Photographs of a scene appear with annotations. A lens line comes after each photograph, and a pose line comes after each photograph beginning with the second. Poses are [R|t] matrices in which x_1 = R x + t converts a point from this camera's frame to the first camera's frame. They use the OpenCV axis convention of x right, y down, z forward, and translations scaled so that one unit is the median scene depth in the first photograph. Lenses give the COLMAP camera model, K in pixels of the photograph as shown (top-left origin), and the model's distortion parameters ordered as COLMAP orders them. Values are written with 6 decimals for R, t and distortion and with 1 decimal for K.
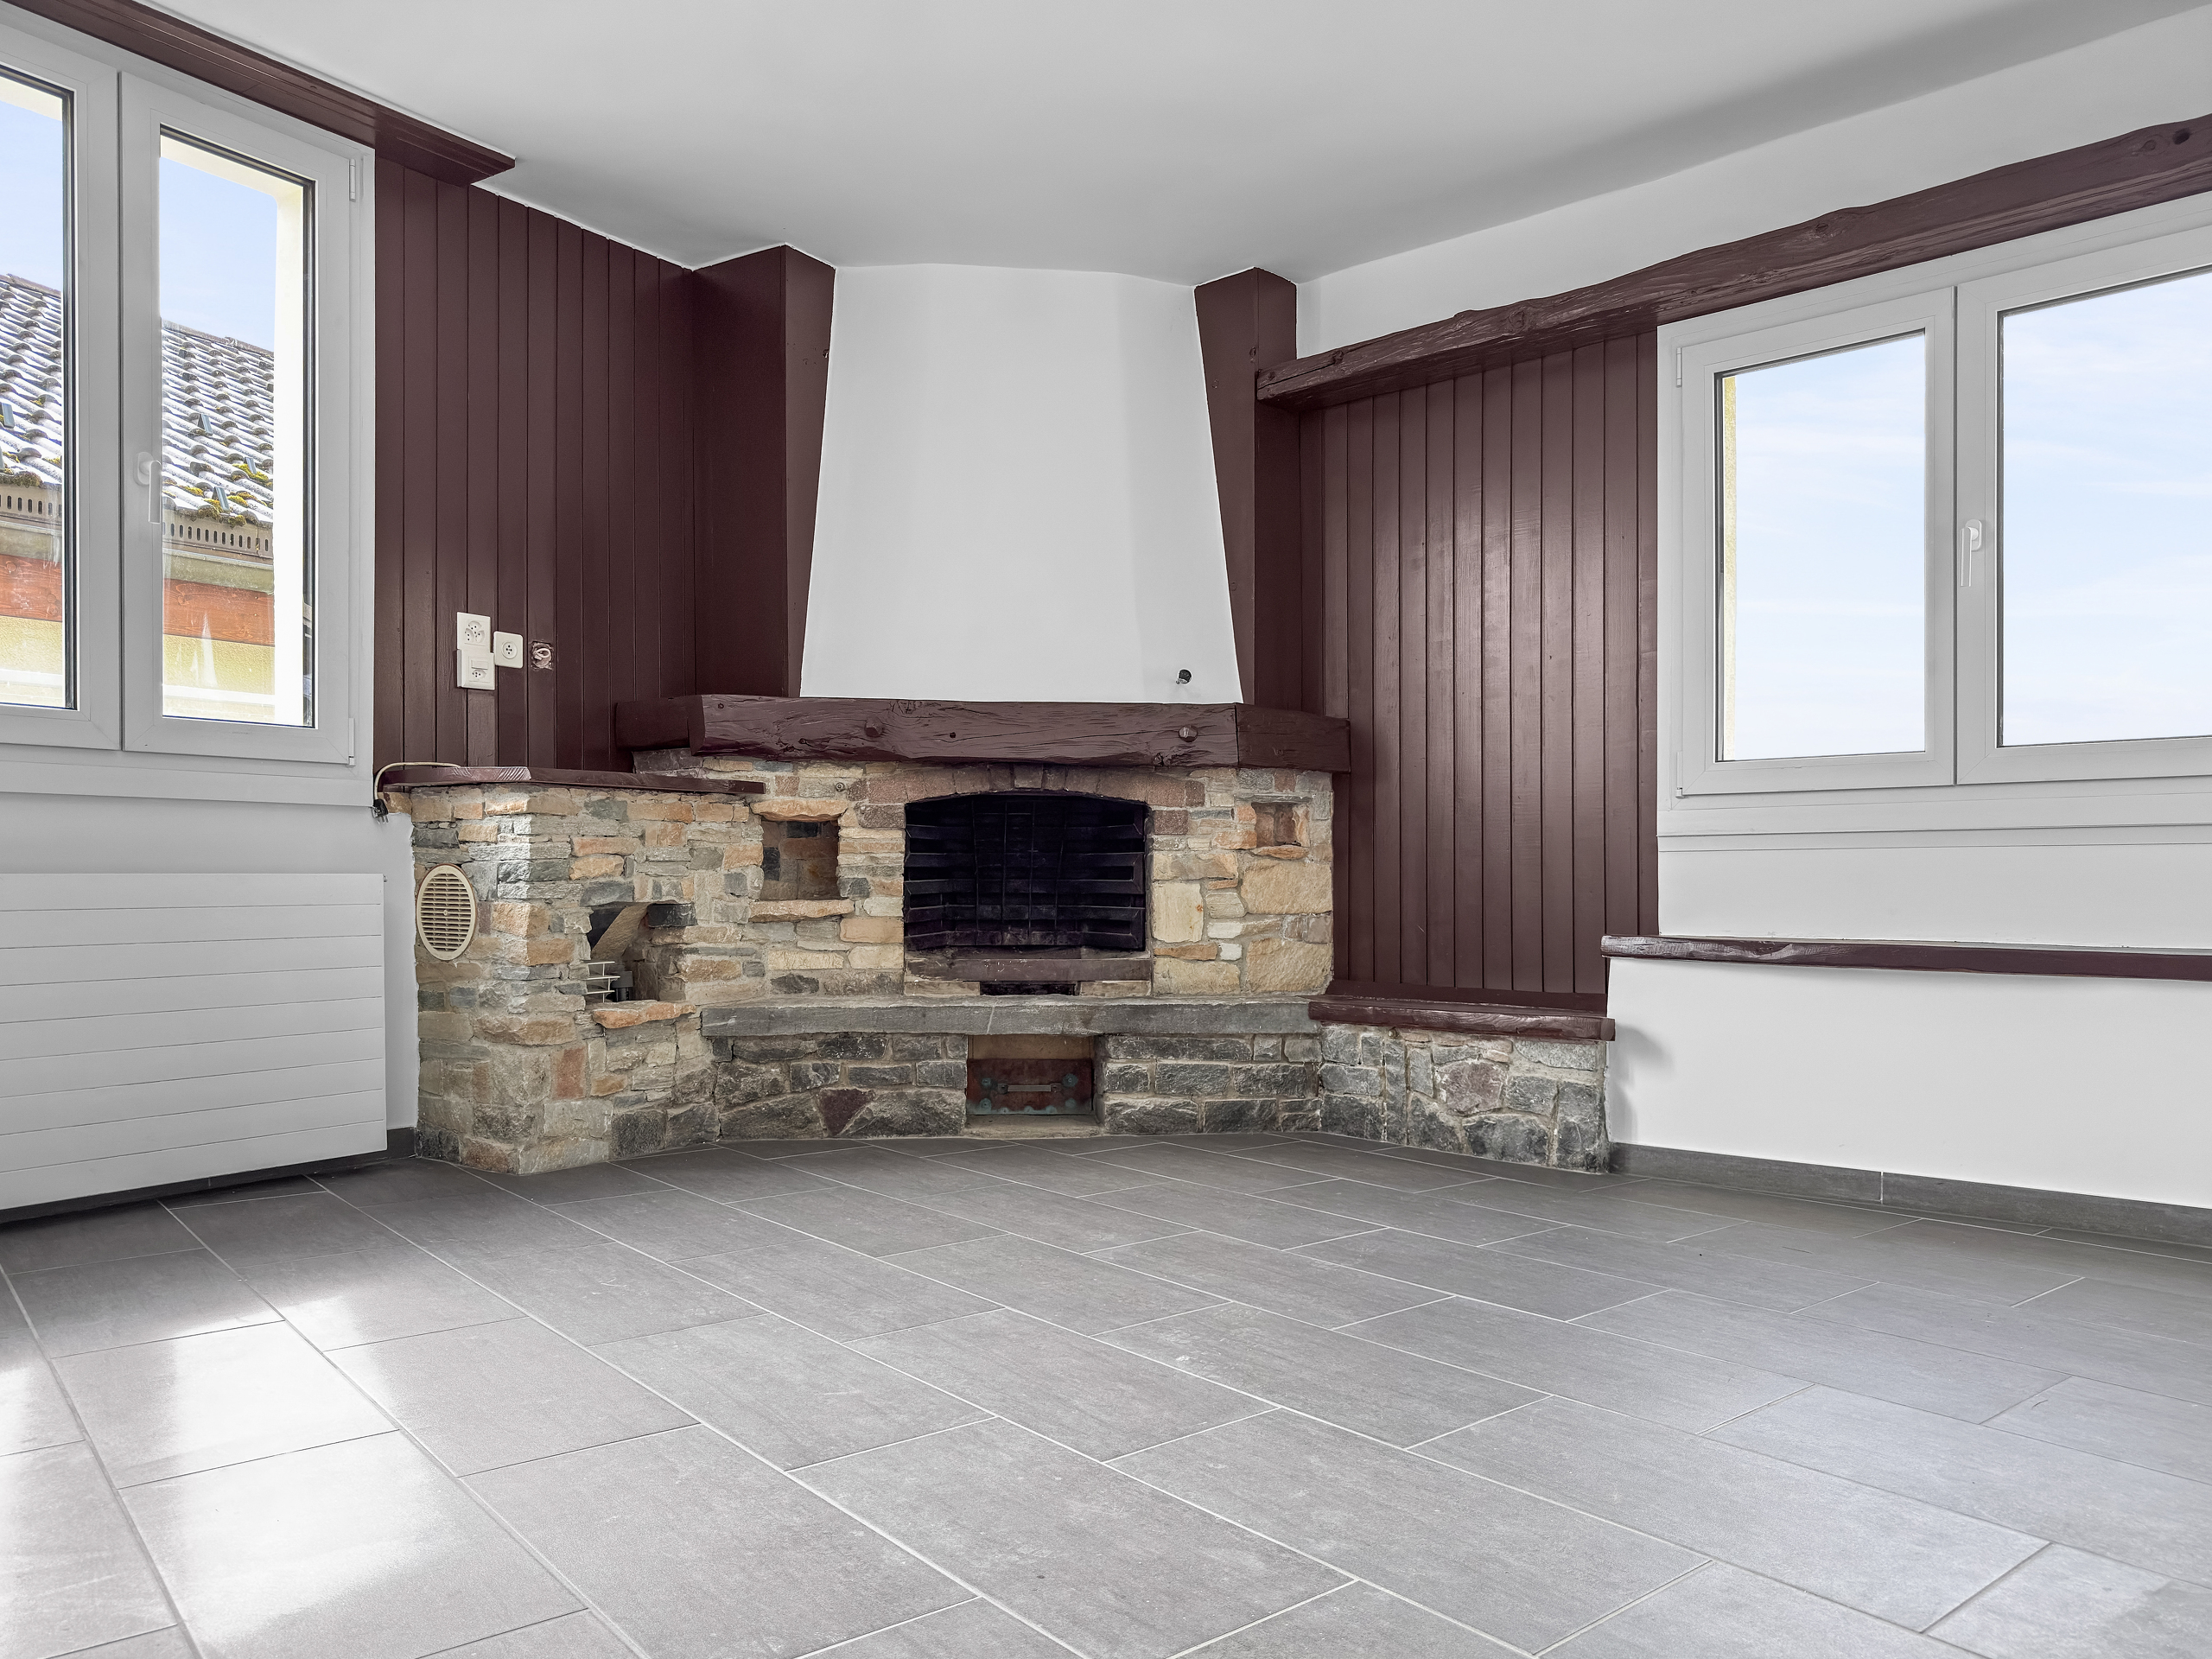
lens RADIAL K [[1580.7, 0, 1106.4], [0, 1580.7, 861.3], [0, 0, 1]] dist [0.024999, -0.006542]
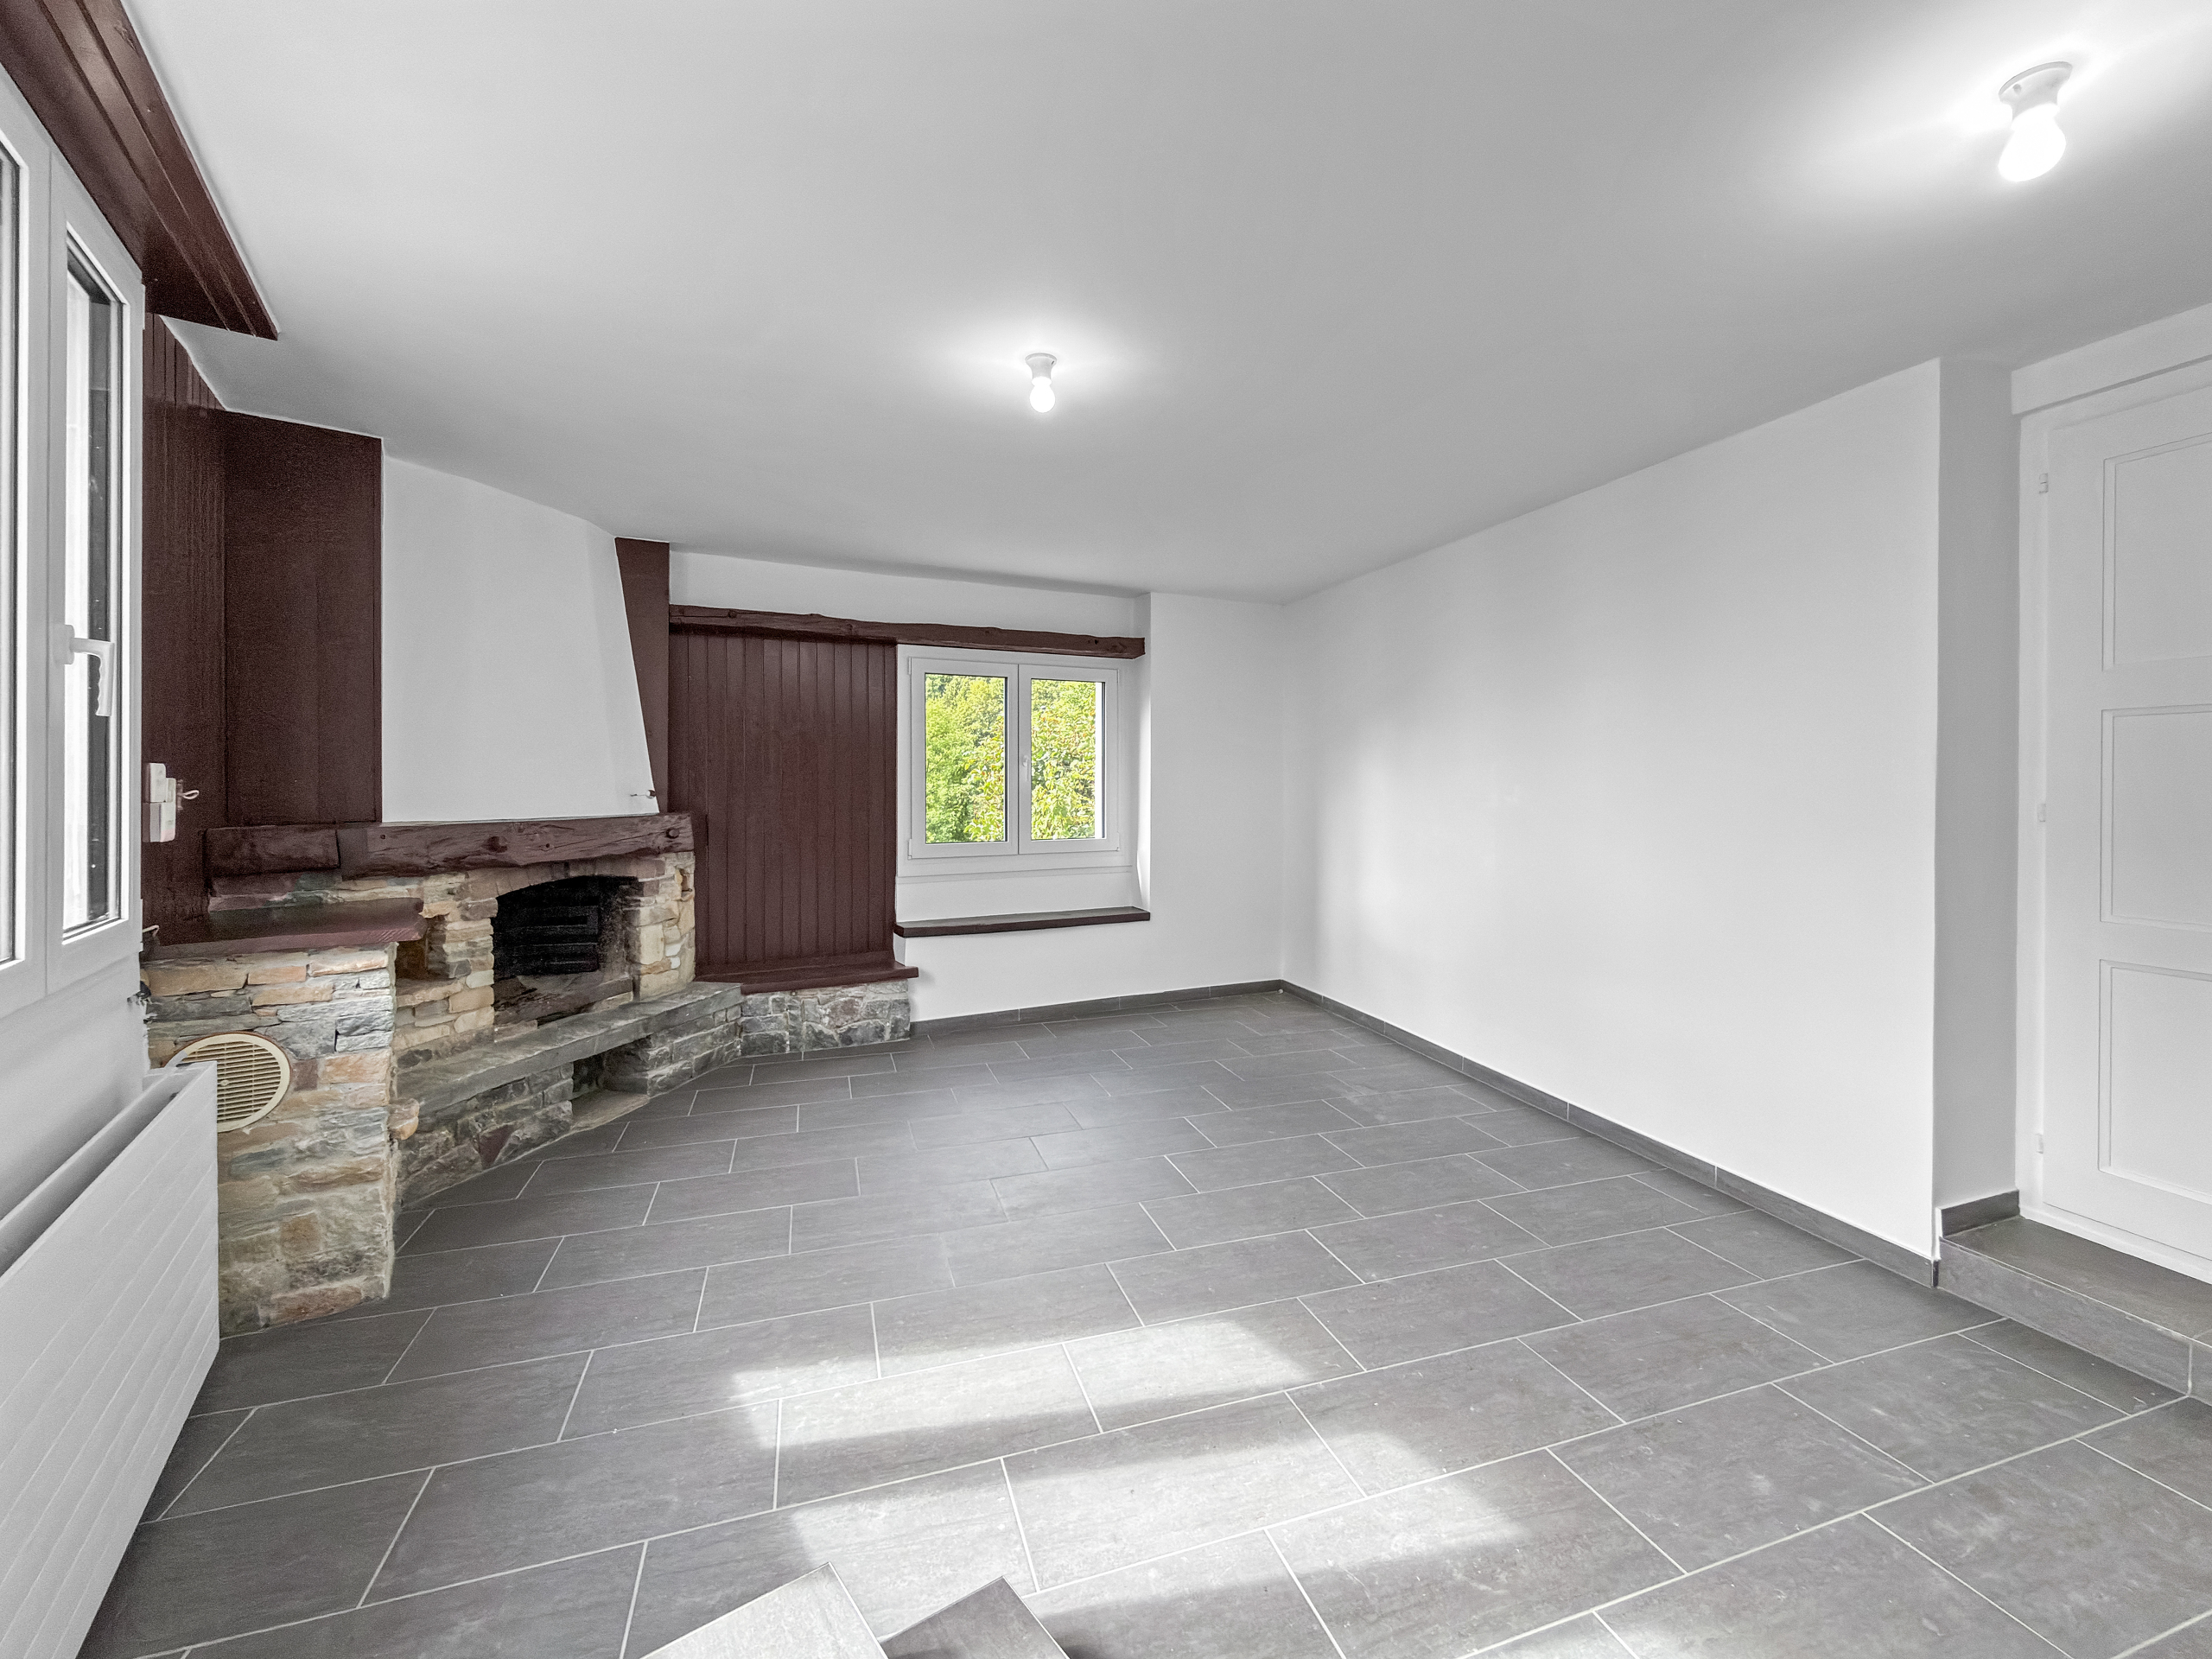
lens RADIAL K [[896.0, 0, 1105.0], [0, 896.0, 780.6], [0, 0, 1]] dist [0.002075, 0.000408]
pose [[0.377436, 0.003049, 0.926031, -0.655628], [-0.003438, 0.999992, -0.001891, -0.140277], [-0.926029, -0.002470, 0.377443, 0.259195]]
